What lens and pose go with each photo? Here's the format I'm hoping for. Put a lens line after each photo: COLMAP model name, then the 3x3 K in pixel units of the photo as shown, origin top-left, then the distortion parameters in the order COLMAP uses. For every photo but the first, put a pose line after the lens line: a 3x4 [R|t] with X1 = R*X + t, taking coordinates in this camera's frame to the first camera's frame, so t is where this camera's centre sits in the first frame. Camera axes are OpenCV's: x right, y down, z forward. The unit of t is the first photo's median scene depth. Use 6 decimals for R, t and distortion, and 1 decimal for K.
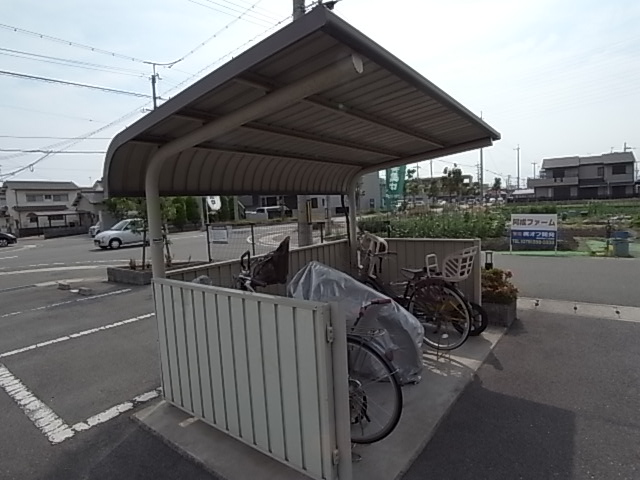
lens RADIAL K [[359.2, 0, 322.6], [0, 359.2, 238.2], [0, 0, 1]] dist [-0.062764, 0.011584]
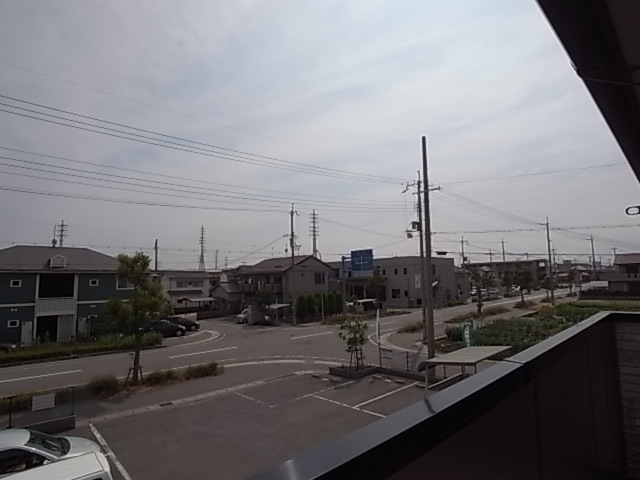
lens RADIAL K [[359.2, 0, 321.2], [0, 359.2, 240.6], [0, 0, 1]] dist [-0.062764, 0.011584]
pose [[0.981789, 0.006419, -0.189867, -0.053102], [-0.042236, 0.981791, -0.185207, -0.048183], [0.185221, 0.189854, 0.964183, -0.220927]]
